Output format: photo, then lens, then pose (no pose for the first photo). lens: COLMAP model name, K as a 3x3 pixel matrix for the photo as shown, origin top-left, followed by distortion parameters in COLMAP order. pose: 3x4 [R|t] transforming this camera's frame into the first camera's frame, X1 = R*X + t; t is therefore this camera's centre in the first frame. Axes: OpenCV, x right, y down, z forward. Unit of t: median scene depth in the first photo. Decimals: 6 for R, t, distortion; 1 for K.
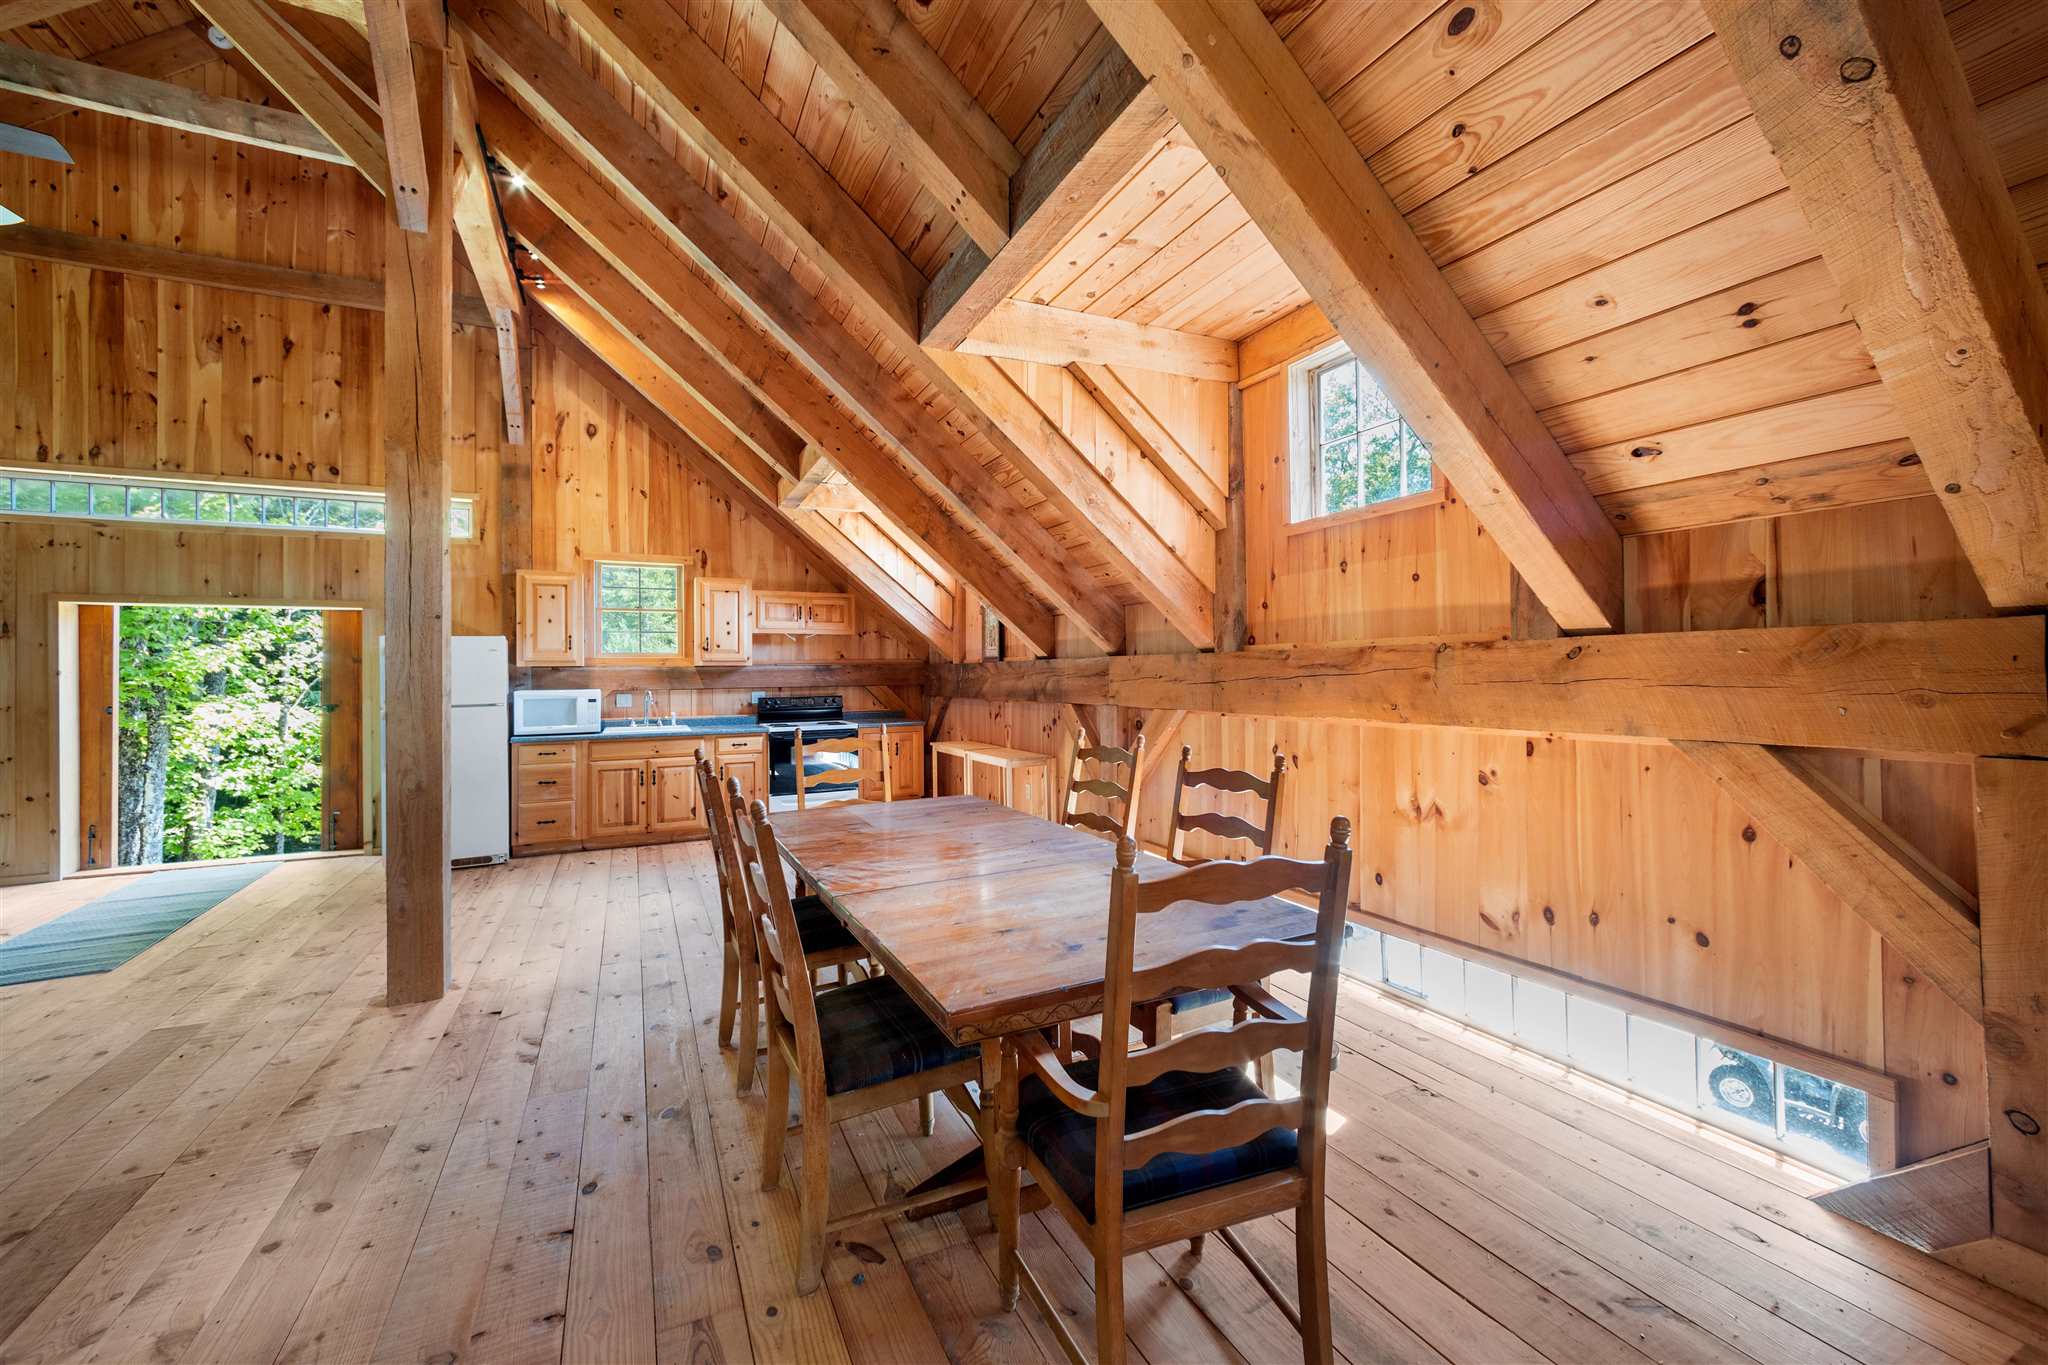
lens RADIAL K [[821.8, 0, 1071.0], [0, 821.8, 664.3], [0, 0, 1]] dist [0.002693, -0.000797]
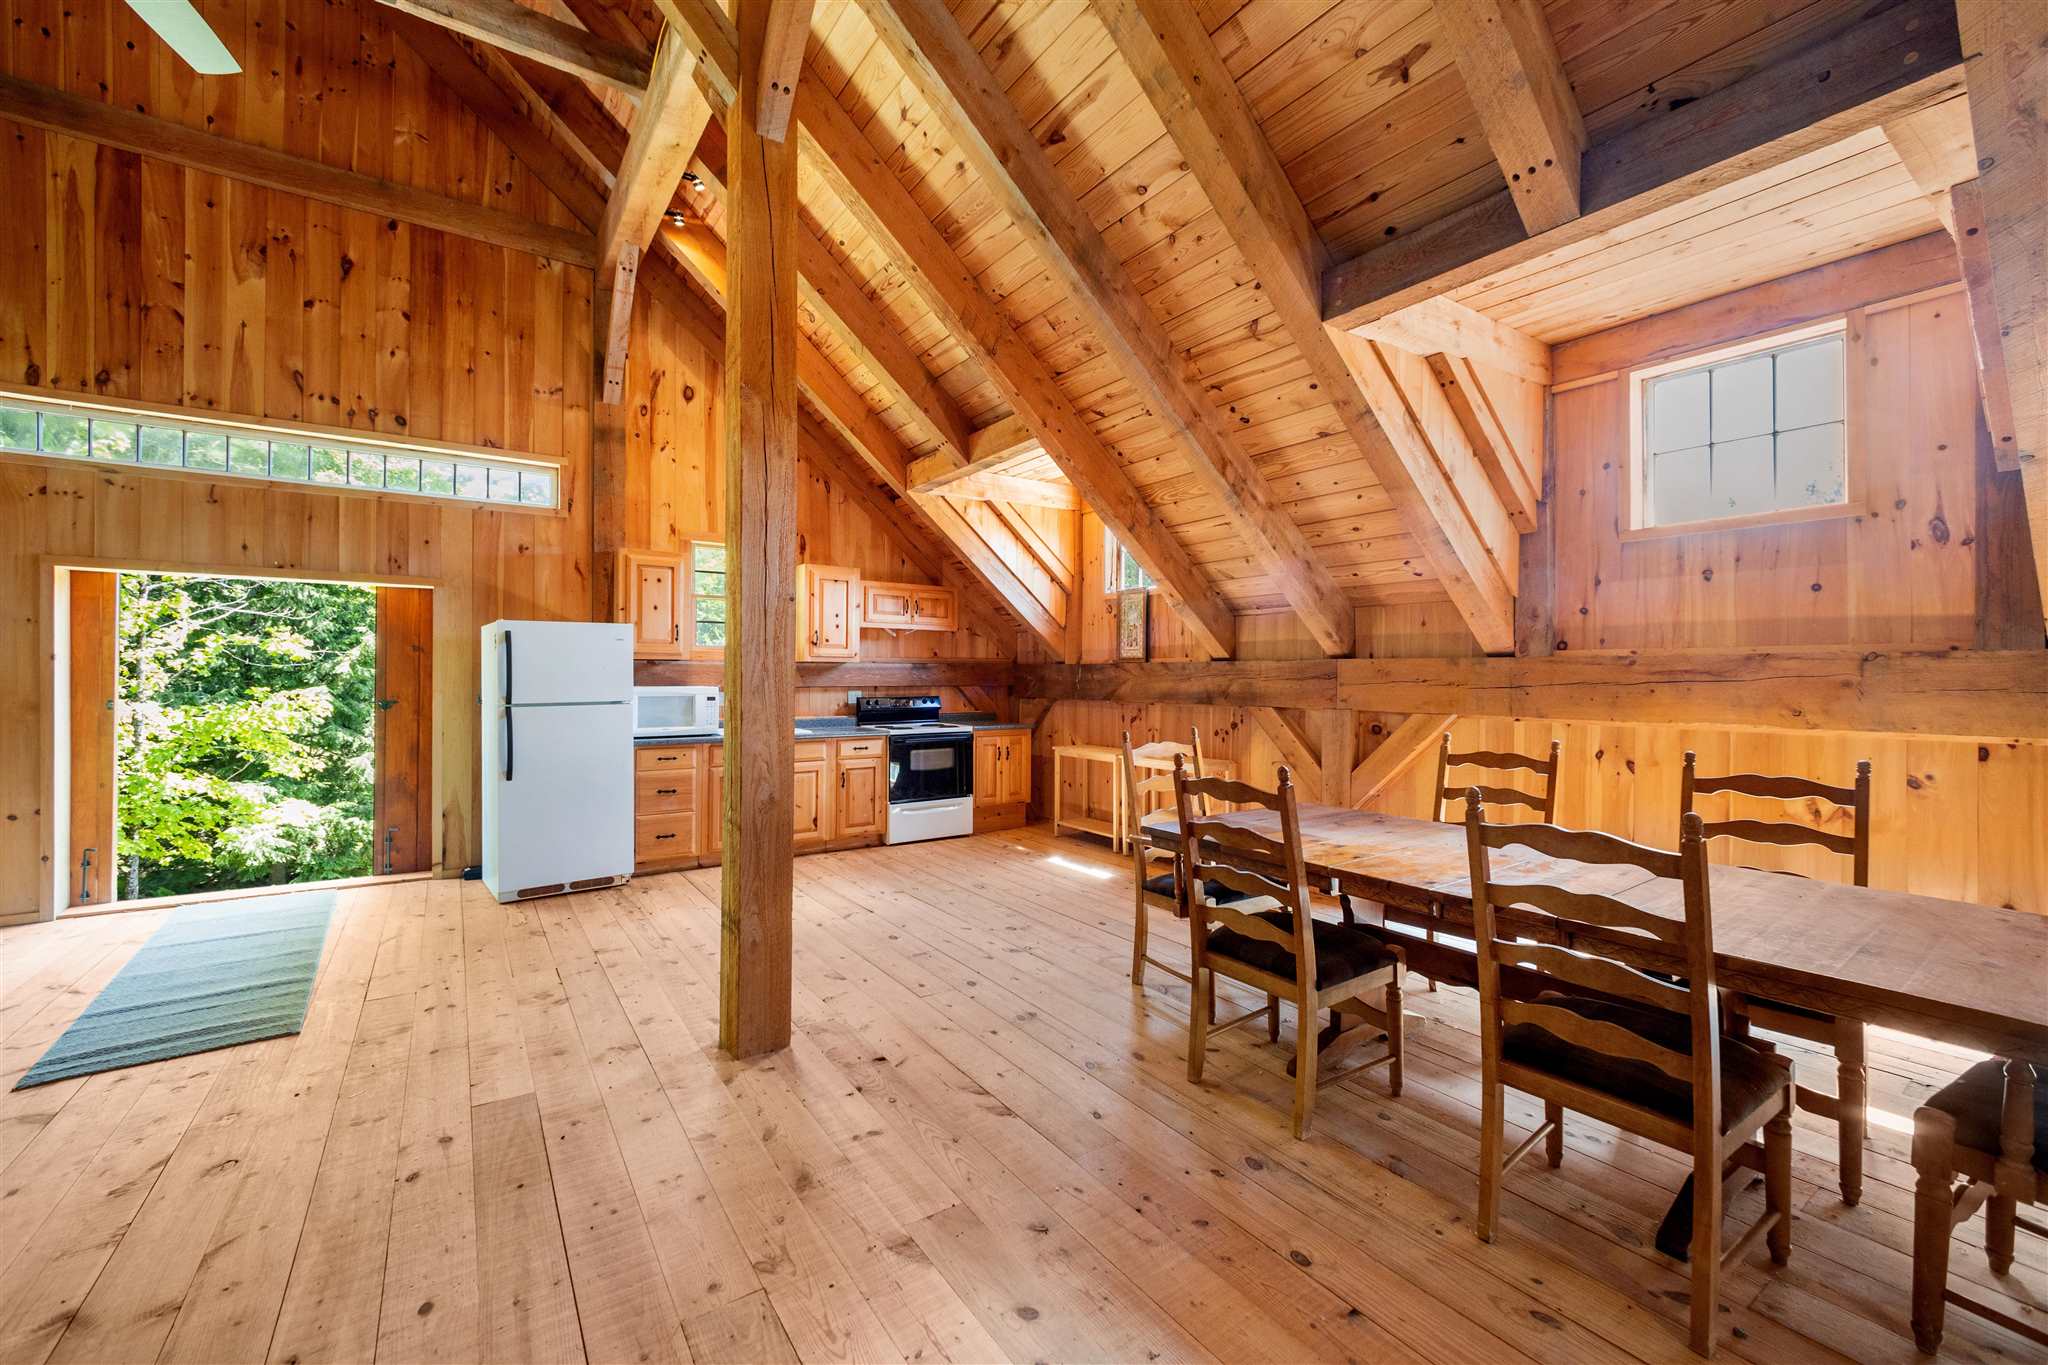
lens RADIAL K [[821.8, 0, 1023.5], [0, 821.8, 675.2], [0, 0, 1]] dist [0.002693, -0.000797]
pose [[0.987792, 0.014584, 0.155095, -0.423844], [-0.015983, 0.999842, 0.007776, 0.006986], [-0.154957, -0.010160, 0.987869, 0.079125]]
